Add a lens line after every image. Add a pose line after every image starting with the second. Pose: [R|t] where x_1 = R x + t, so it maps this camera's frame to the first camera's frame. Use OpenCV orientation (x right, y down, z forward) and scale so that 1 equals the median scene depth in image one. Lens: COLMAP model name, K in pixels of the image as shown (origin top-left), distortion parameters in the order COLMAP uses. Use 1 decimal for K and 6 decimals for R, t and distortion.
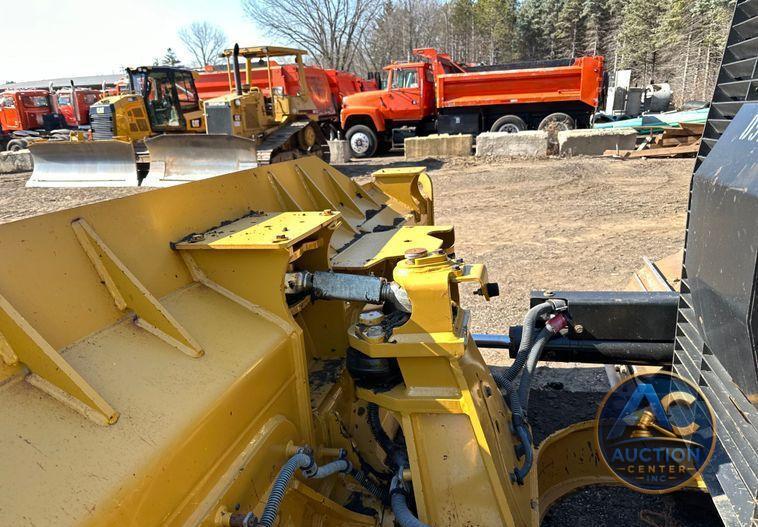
lens RADIAL K [[538.6, 0, 380.6], [0, 538.6, 274.1], [0, 0, 1]] dist [0.042672, -0.046039]
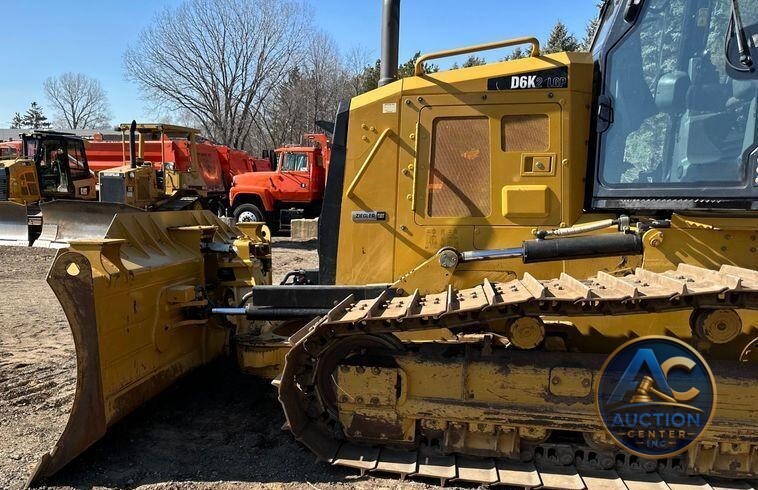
lens RADIAL K [[651.1, 0, 298.8], [0, 651.1, 341.7], [0, 0, 1]] dist [0.134207, -0.254254]
pose [[0.997673, 0.054785, 0.040580, 0.026171], [-0.051892, 0.996252, -0.069208, 0.076877], [-0.044219, 0.066942, 0.996777, -0.263276]]
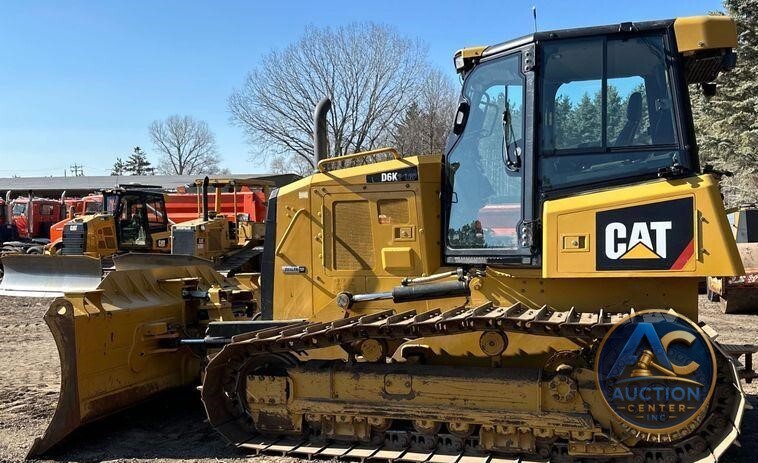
lens RADIAL K [[755.2, 0, 365.5], [0, 755.2, 287.6], [0, 0, 1]] dist [0.207785, -0.456306]
pose [[0.997547, 0.045818, -0.052918, 0.142318], [-0.056226, 0.974798, -0.215887, 0.108493], [0.041693, 0.218333, 0.974983, -0.432140]]
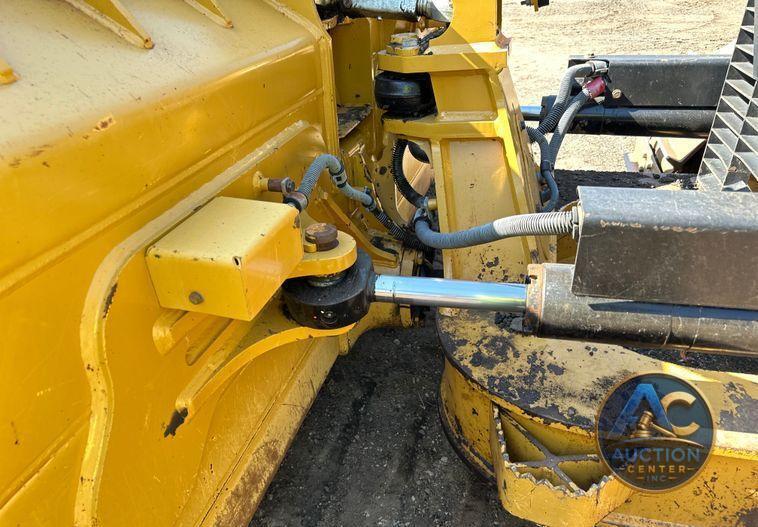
lens RADIAL K [[538.6, 0, 380.6], [0, 538.6, 274.1], [0, 0, 1]] dist [0.042672, -0.046039]
pose [[0.998961, 0.045250, -0.005492, -0.003430], [-0.042030, 0.961035, 0.273211, 0.021445], [0.017641, -0.272696, 0.961938, -0.000685]]
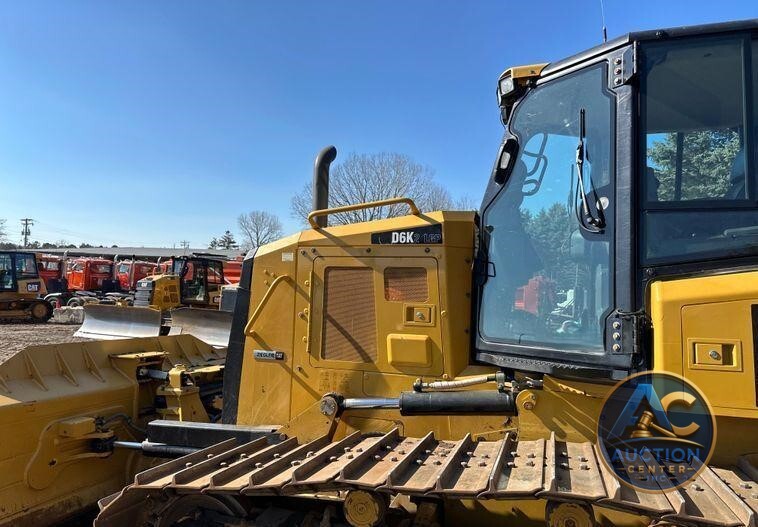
lens RADIAL K [[523.9, 0, 376.2], [0, 523.9, 287.2], [0, 0, 1]] dist [0.121826, -0.165697]
pose [[0.993455, 0.090191, -0.070092, 0.135880], [-0.107284, 0.947402, -0.301527, 0.033654], [0.039211, 0.307074, 0.950878, -0.207507]]
